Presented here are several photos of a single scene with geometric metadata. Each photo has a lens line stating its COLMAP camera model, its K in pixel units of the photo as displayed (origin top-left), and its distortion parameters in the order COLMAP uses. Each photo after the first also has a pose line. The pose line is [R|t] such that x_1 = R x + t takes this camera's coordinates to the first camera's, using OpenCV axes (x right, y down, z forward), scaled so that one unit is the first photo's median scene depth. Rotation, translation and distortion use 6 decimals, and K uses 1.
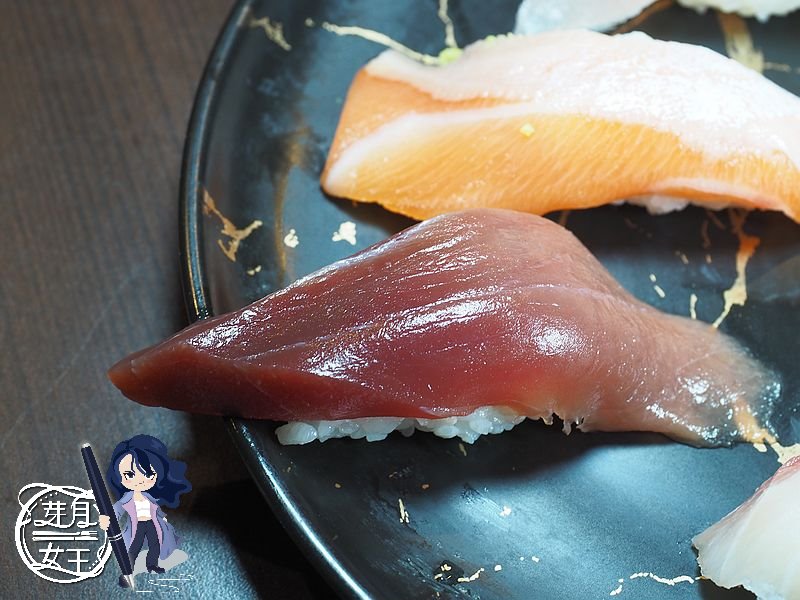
lens RADIAL K [[1631.0, 0, 414.6], [0, 1631.0, 282.2], [0, 0, 1]] dist [-0.011796, 0.000000]
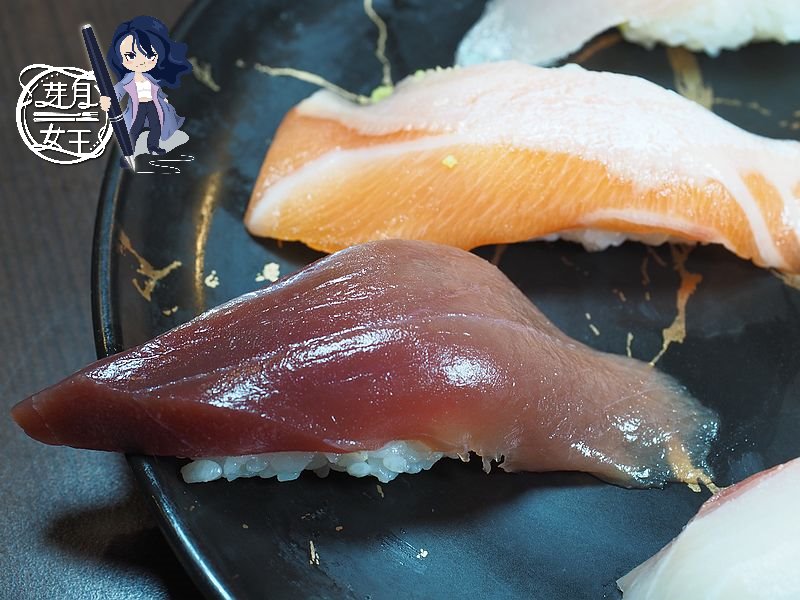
lens RADIAL K [[1741.8, 0, 402.6], [0, 1741.8, 296.8], [0, 0, 1]] dist [-0.010490, 0.000000]
pose [[0.998894, -0.011102, -0.045690, 0.087190], [0.008176, 0.997934, -0.063727, 0.052062], [0.046303, 0.063283, 0.996921, -0.025308]]
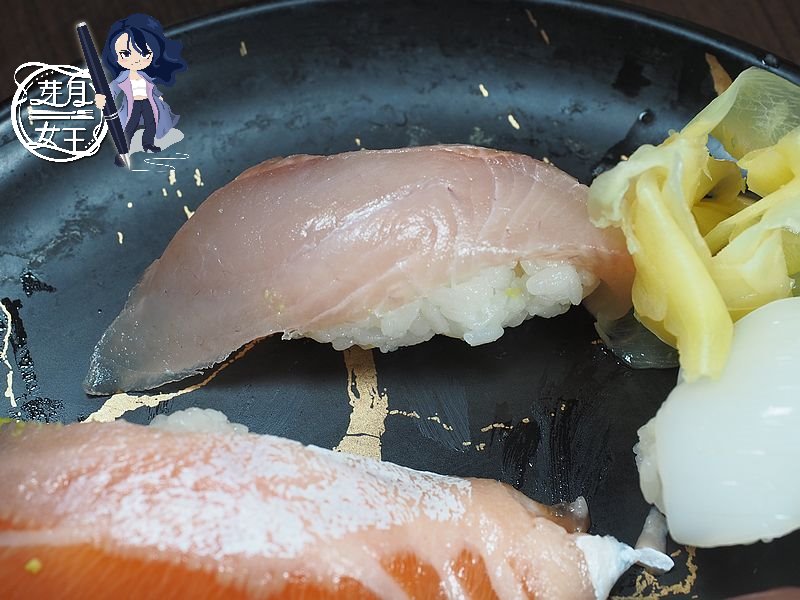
lens RADIAL K [[1841.5, 0, 401.9], [0, 1841.5, 298.7], [0, 0, 1]] dist [0.018400, 0.000000]
pose [[0.998491, -0.028943, -0.046679, 0.299869], [0.031842, 0.997529, 0.062625, -0.278704], [0.044751, -0.064017, 0.996945, 0.093766]]
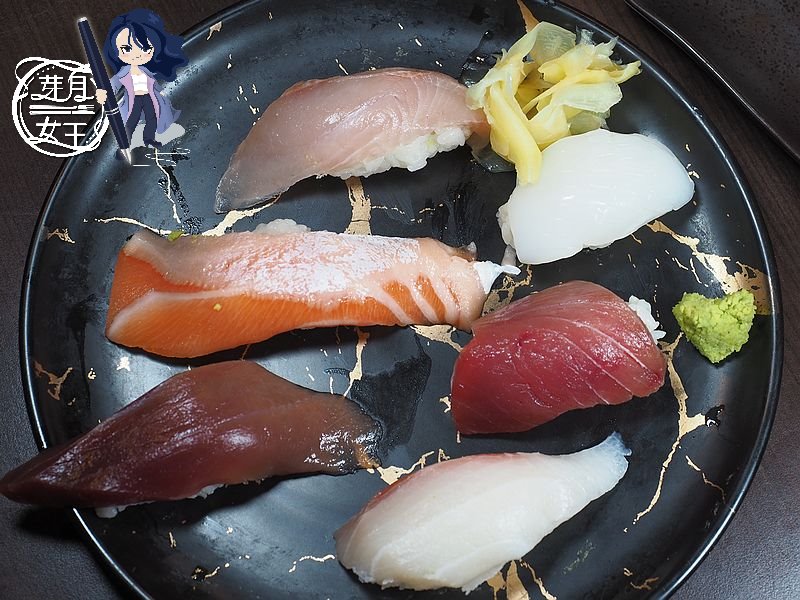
lens RADIAL K [[1527.6, 0, 397.6], [0, 1527.6, 296.1], [0, 0, 1]] dist [-0.003449, 0.000000]
pose [[0.992343, -0.120966, 0.024954, 0.216153], [0.109620, 0.955649, 0.273347, -0.517521], [-0.056913, -0.268519, 0.961592, -0.536105]]
